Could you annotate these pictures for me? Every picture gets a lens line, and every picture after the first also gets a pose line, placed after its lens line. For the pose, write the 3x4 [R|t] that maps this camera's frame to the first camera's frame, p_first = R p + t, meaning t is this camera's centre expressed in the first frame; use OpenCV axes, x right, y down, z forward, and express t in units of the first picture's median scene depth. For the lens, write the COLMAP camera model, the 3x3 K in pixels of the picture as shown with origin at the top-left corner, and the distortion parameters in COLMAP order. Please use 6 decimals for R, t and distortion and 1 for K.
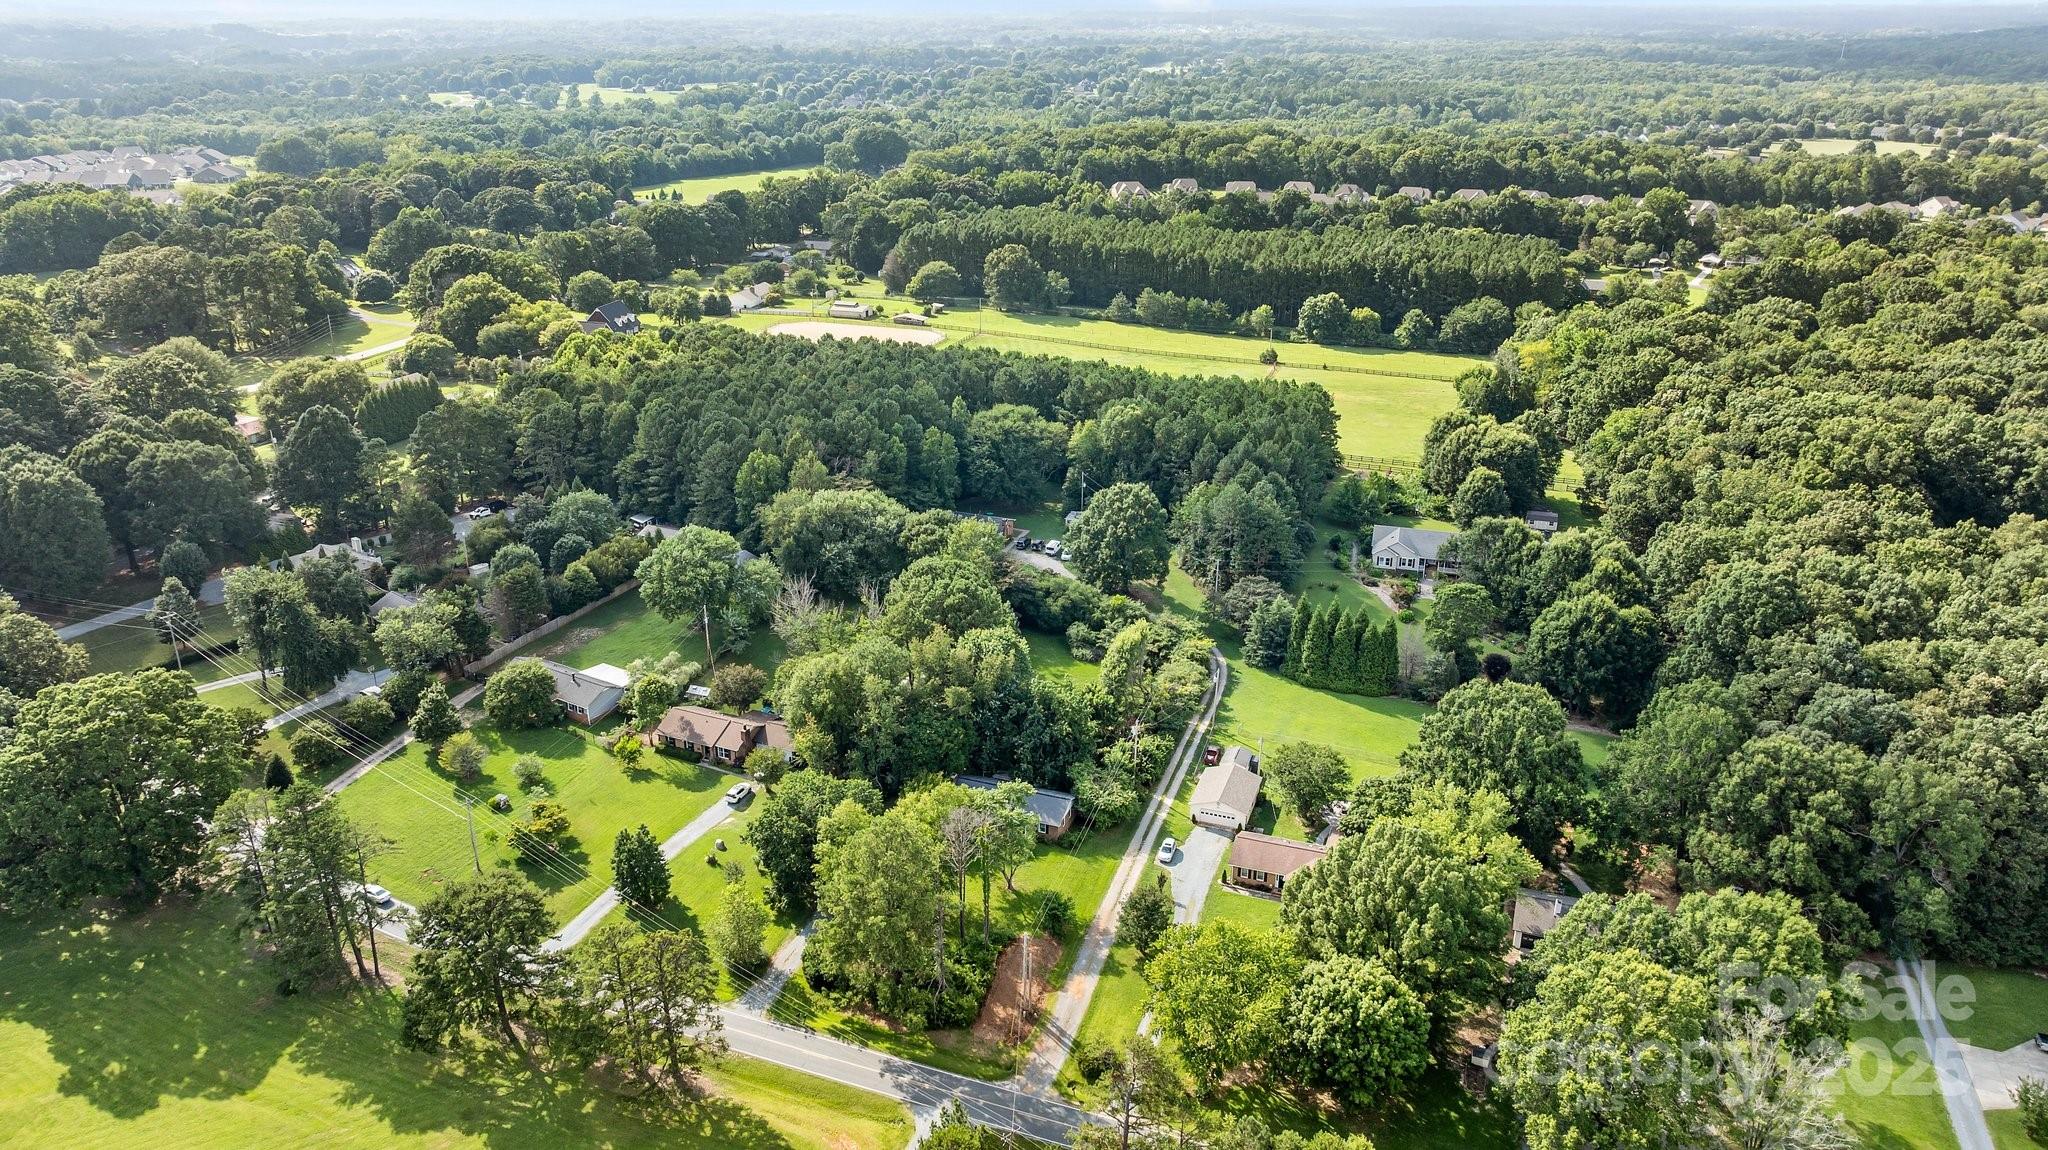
lens RADIAL K [[1513.4, 0, 1027.6], [0, 1513.4, 508.4], [0, 0, 1]] dist [-0.014032, 0.002801]
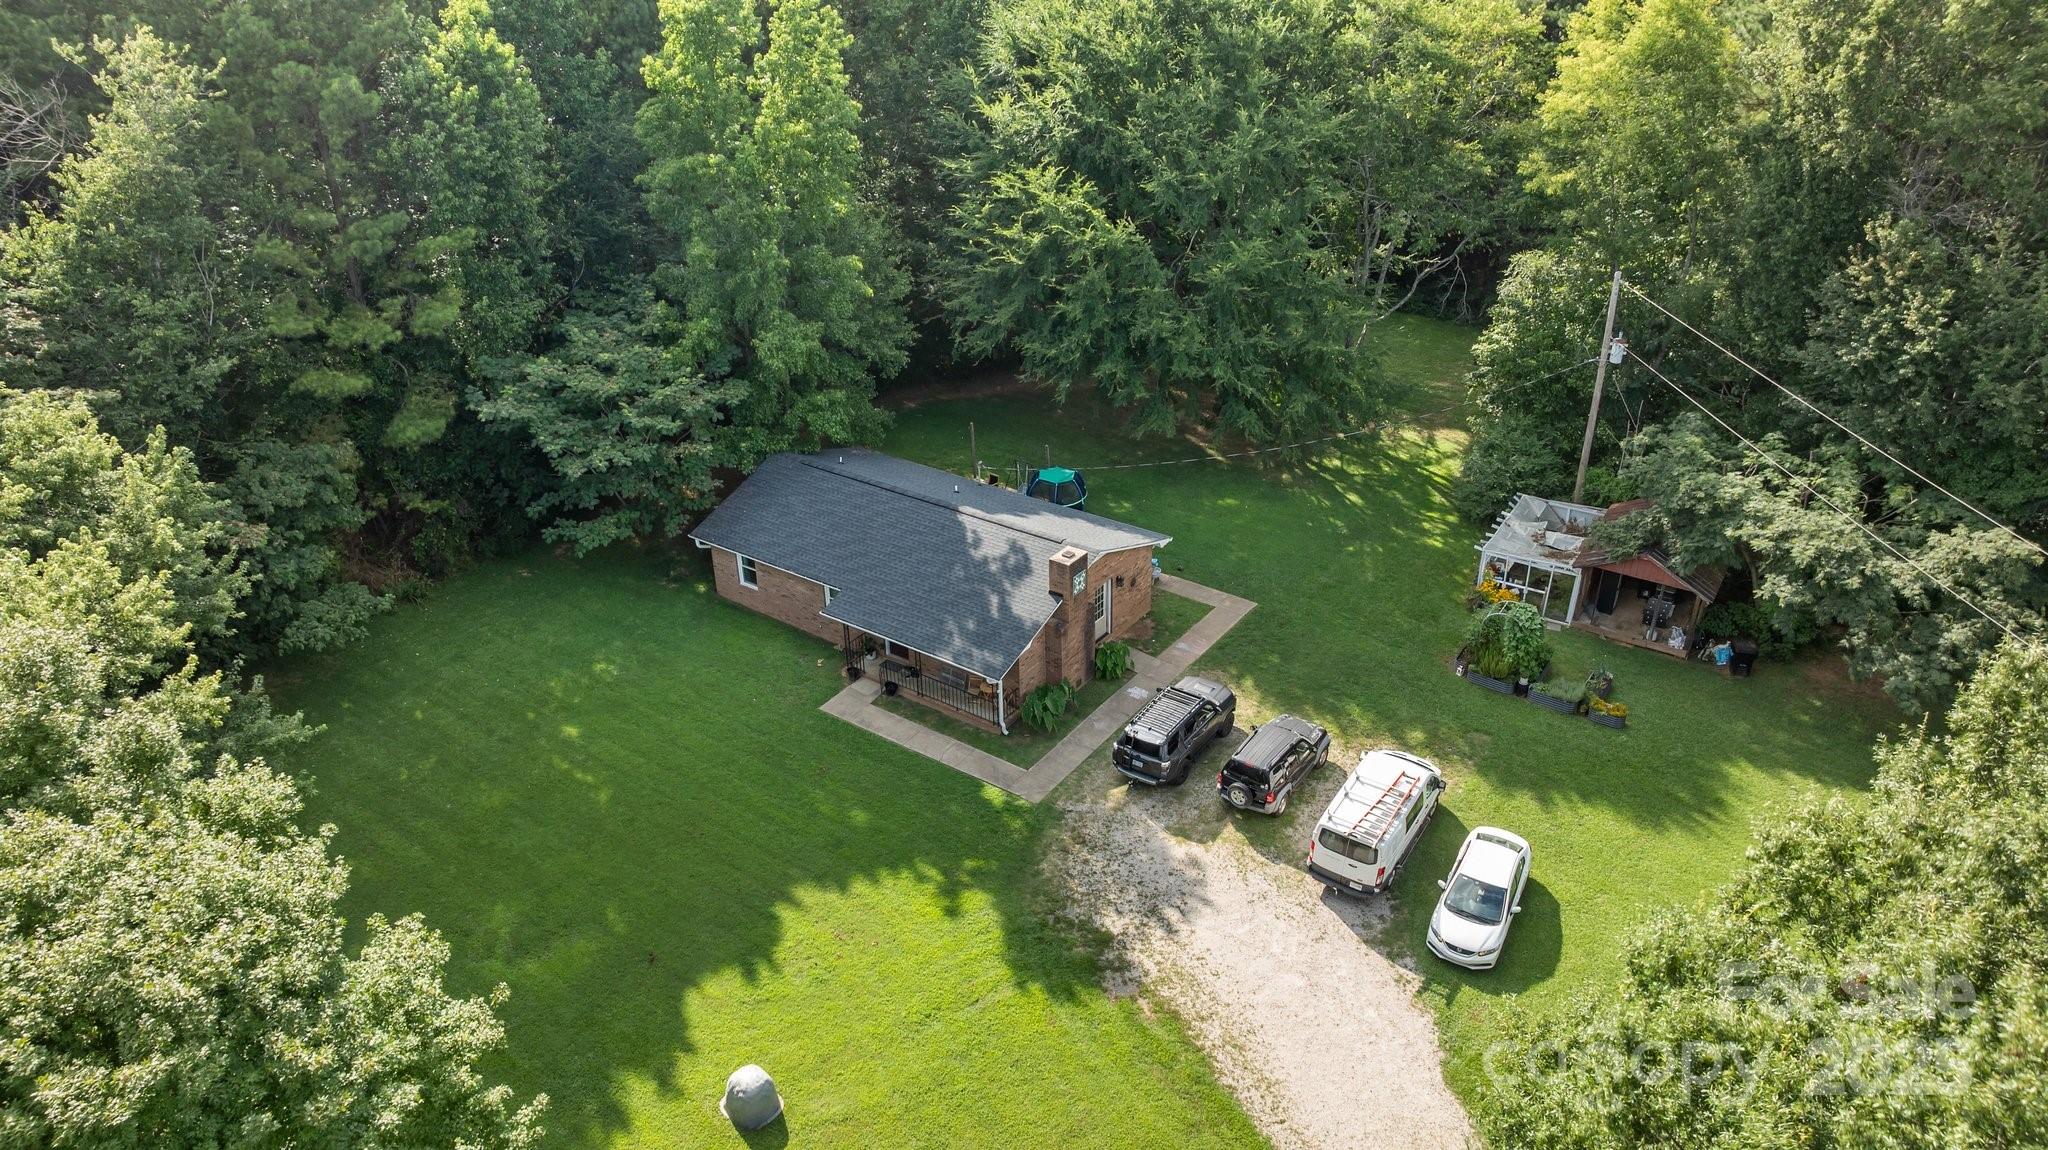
lens RADIAL K [[1513.4, 0, 1027.6], [0, 1513.4, 508.4], [0, 0, 1]] dist [-0.014032, 0.002801]
pose [[0.969029, 0.098833, -0.226306, 0.013726], [-0.068263, 0.987916, 0.139148, -0.017452], [0.237323, -0.119390, 0.964066, 0.820198]]
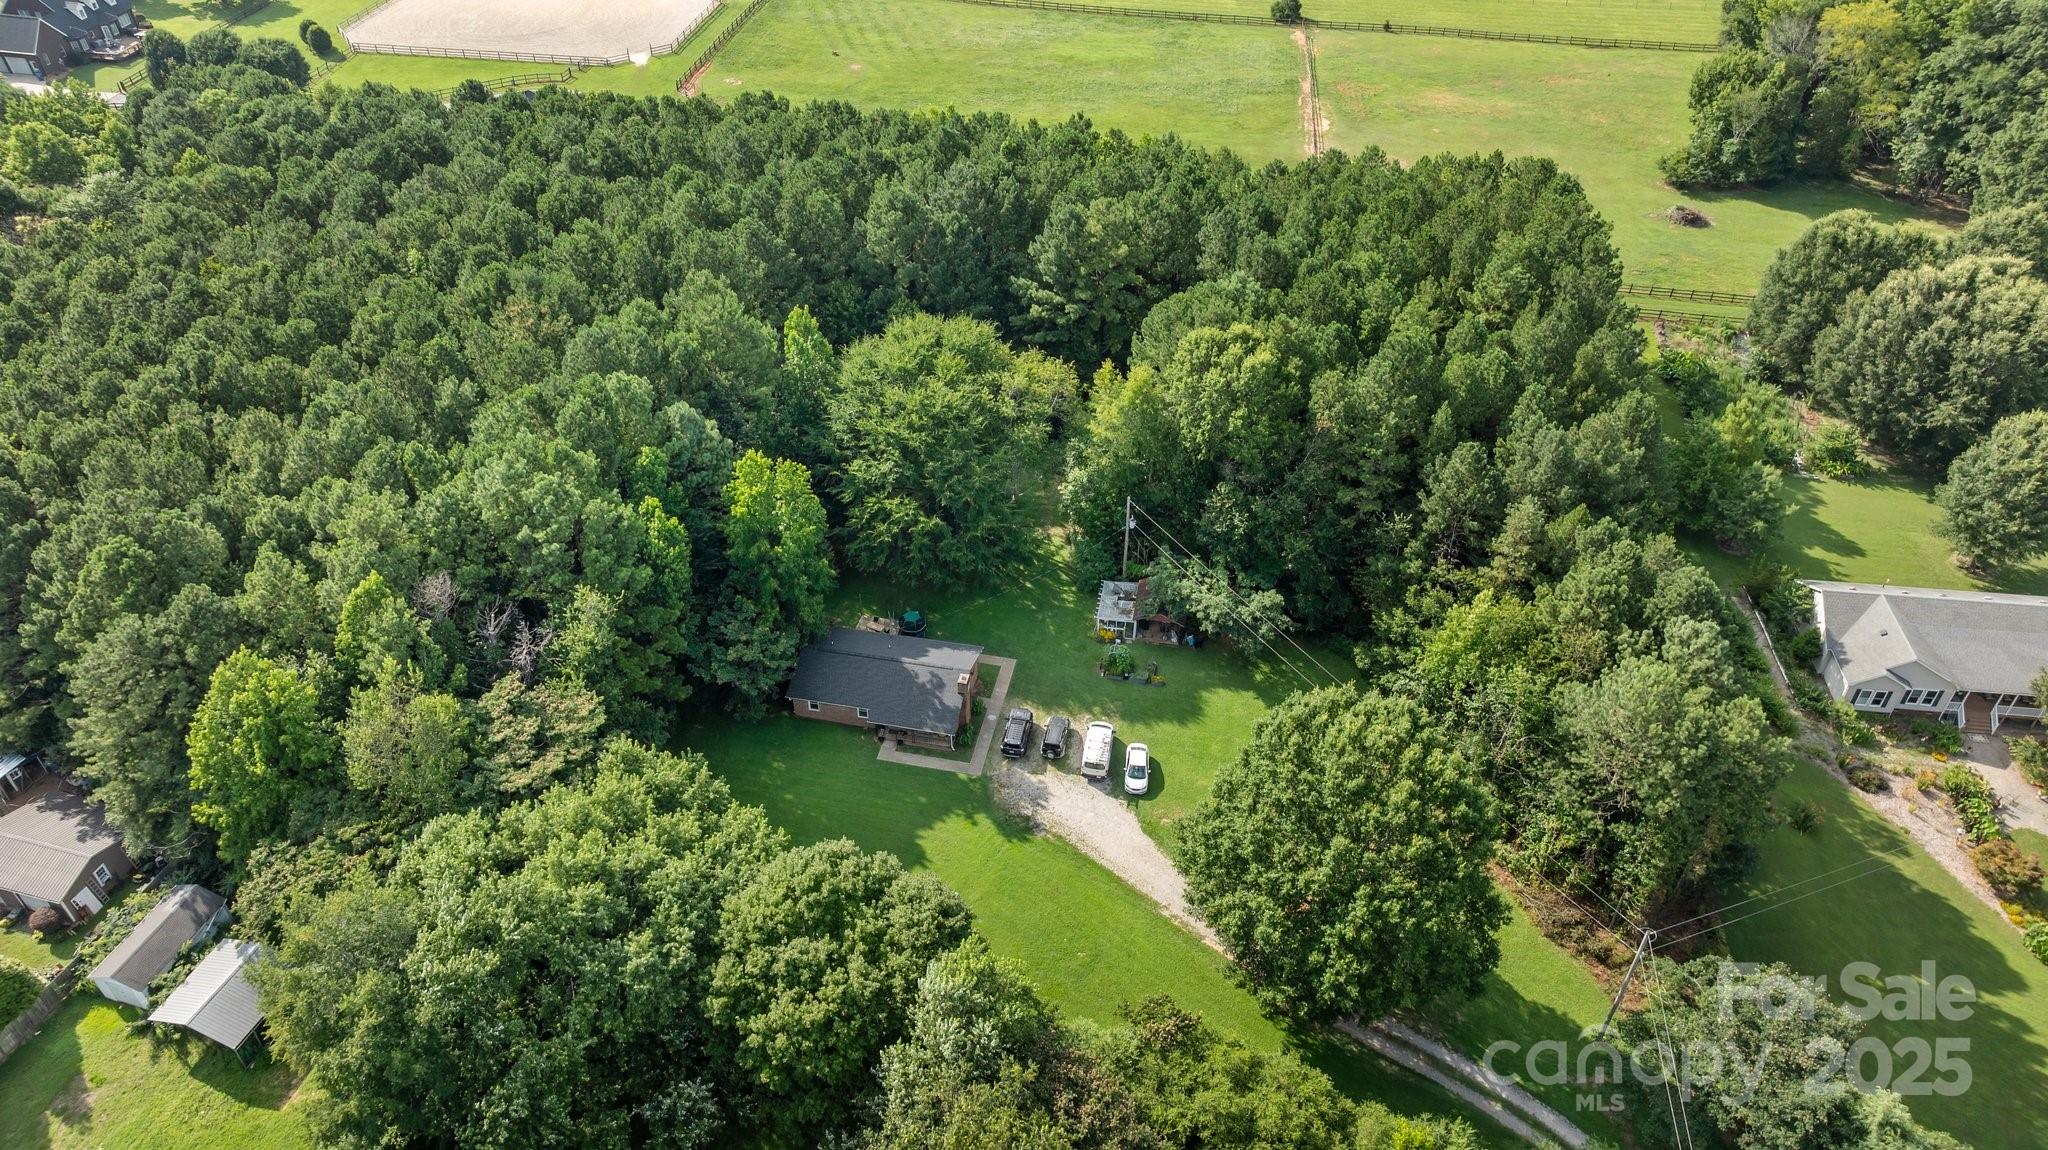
lens RADIAL K [[1513.4, 0, 1027.6], [0, 1513.4, 508.4], [0, 0, 1]] dist [-0.014032, 0.002801]
pose [[0.987289, -0.094890, 0.127503, -0.042926], [0.051136, 0.949211, 0.310458, -0.148898], [-0.150486, -0.299992, 0.941997, 0.617055]]
